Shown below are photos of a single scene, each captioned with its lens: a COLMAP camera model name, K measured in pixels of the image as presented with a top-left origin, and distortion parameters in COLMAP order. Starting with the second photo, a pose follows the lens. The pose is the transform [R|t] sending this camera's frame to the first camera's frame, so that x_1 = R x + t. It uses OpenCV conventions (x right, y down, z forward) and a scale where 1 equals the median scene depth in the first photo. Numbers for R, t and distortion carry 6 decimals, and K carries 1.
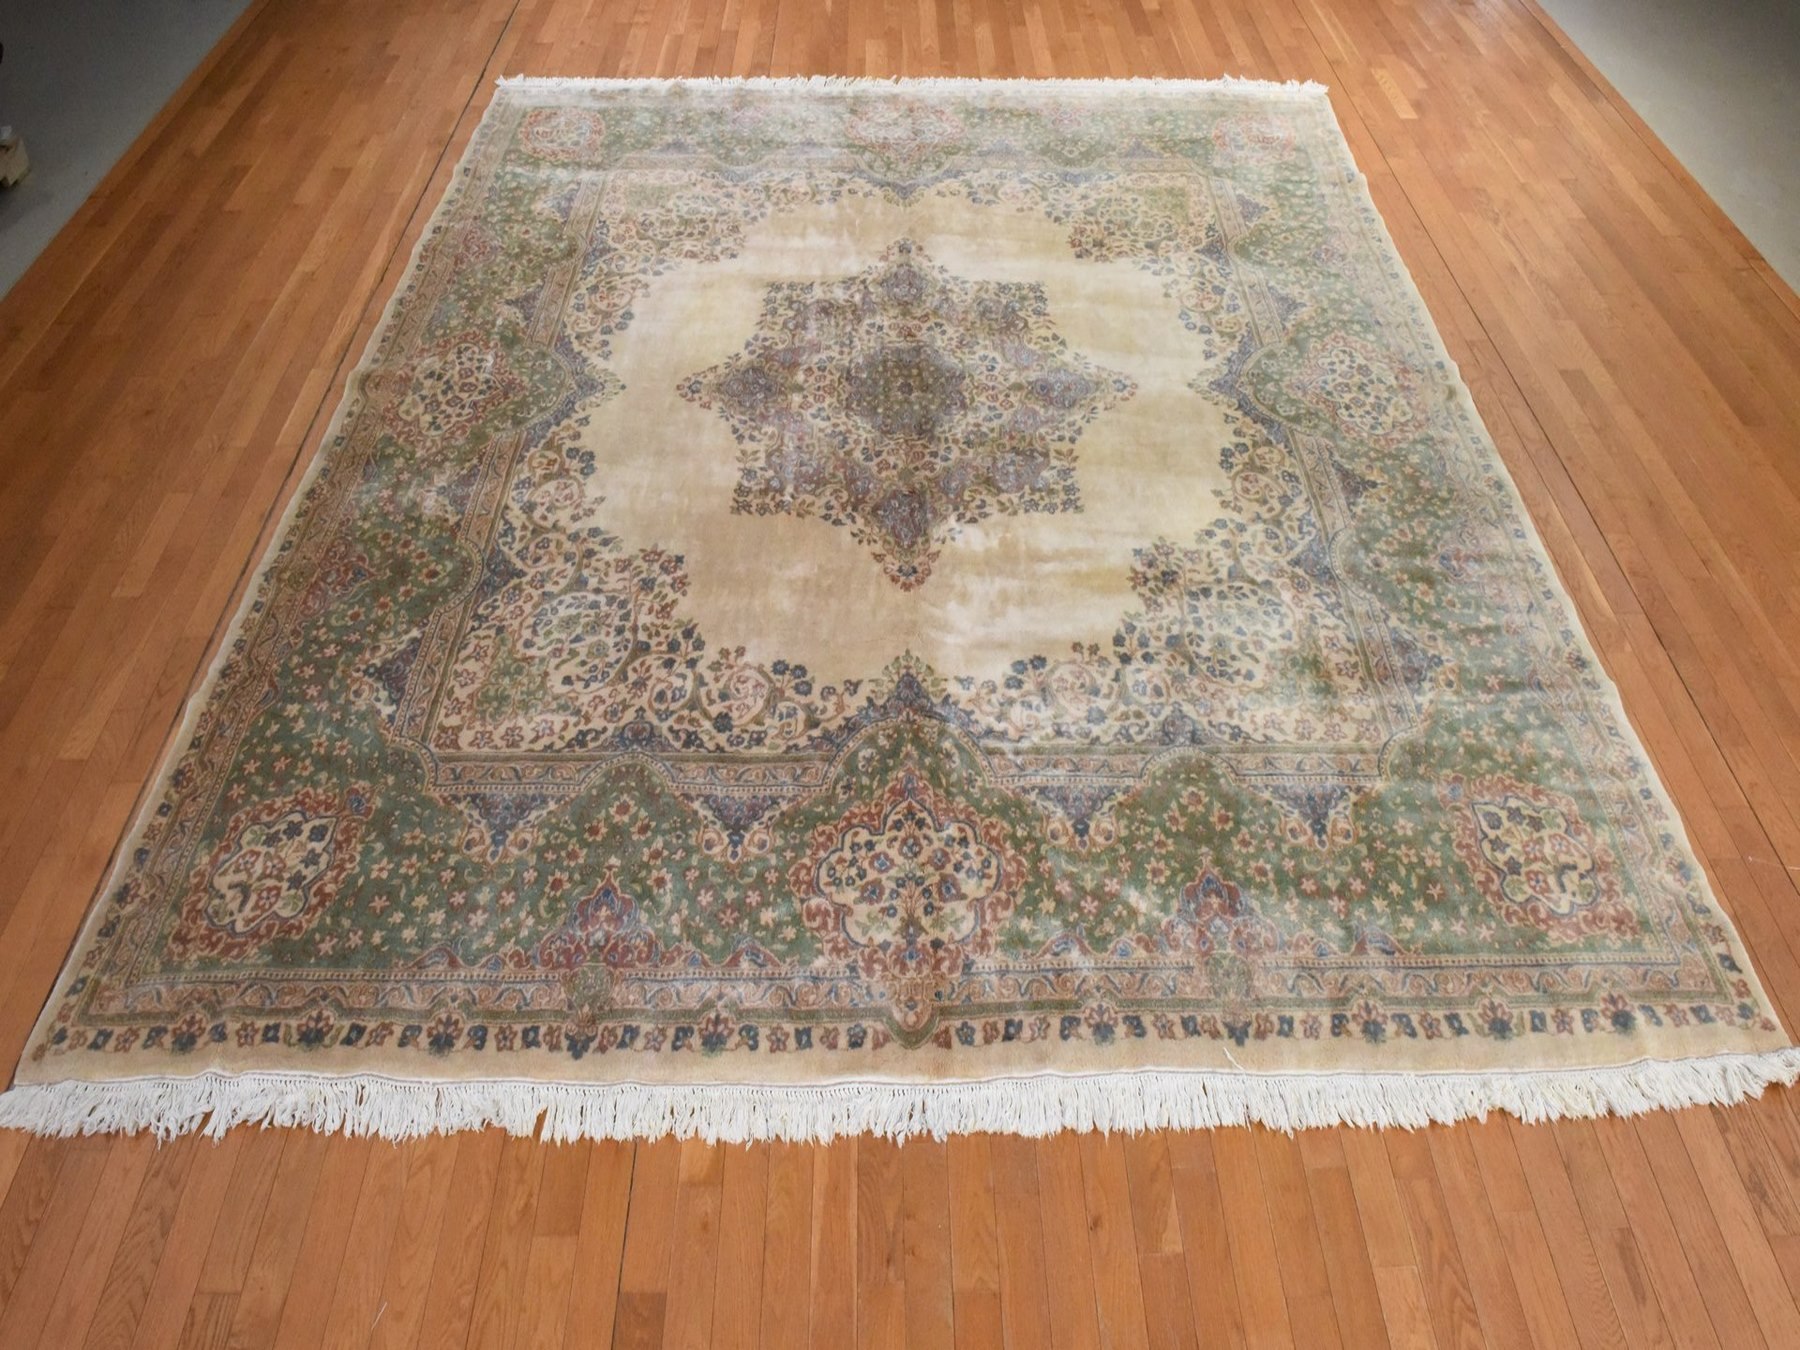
lens RADIAL K [[1272.0, 0, 902.6], [0, 1272.0, 636.2], [0, 0, 1]] dist [-0.045262, -0.005387]
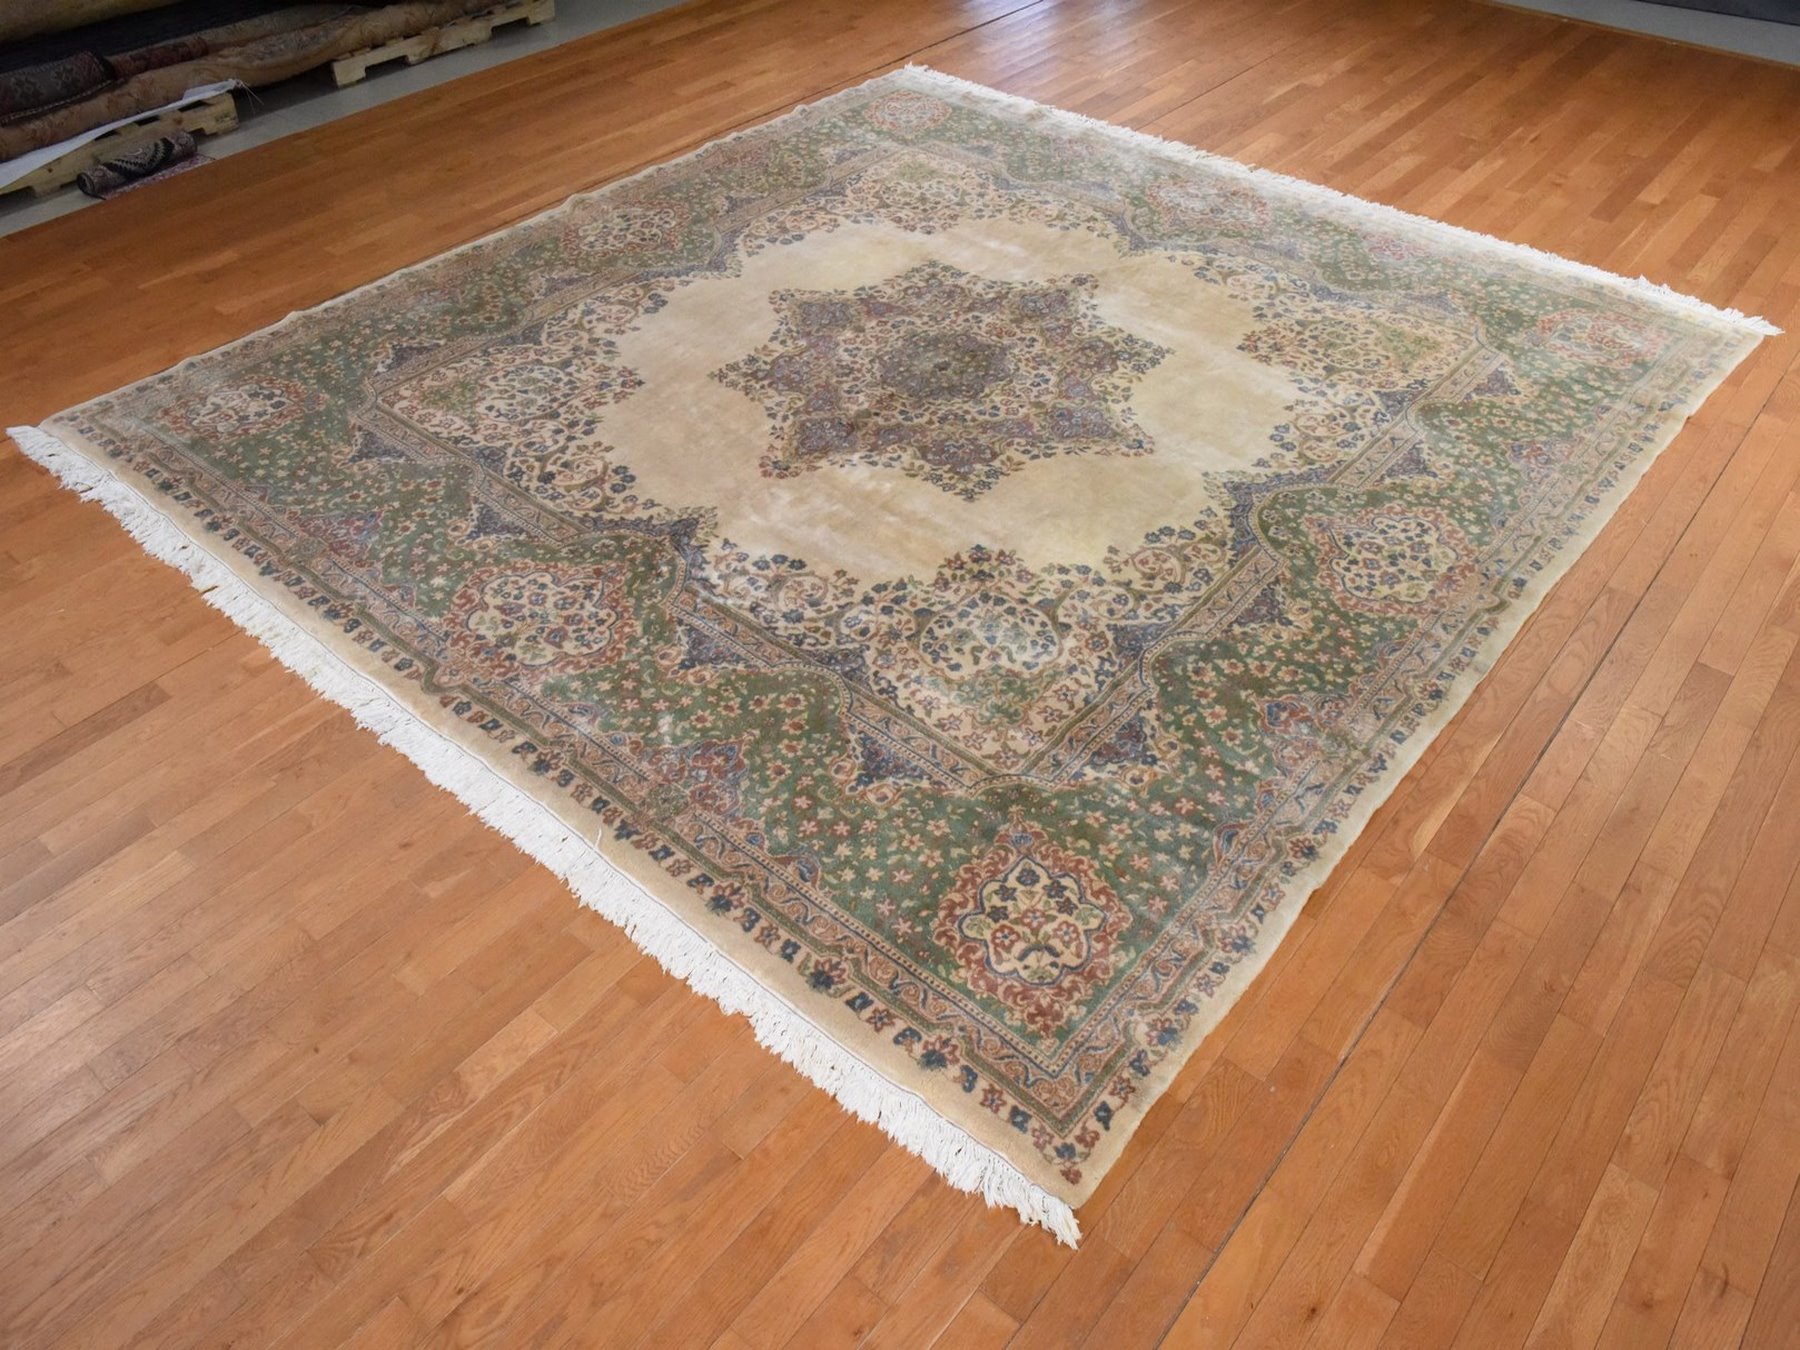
lens RADIAL K [[1314.4, 0, 900.0], [0, 1314.4, 675.0], [0, 0, 1]] dist [-0.025975, 0.002033]
pose [[0.756233, 0.445795, -0.478934, 0.726196], [-0.476776, 0.876746, 0.063256, -0.010402], [0.448102, 0.180508, 0.875569, 0.012358]]
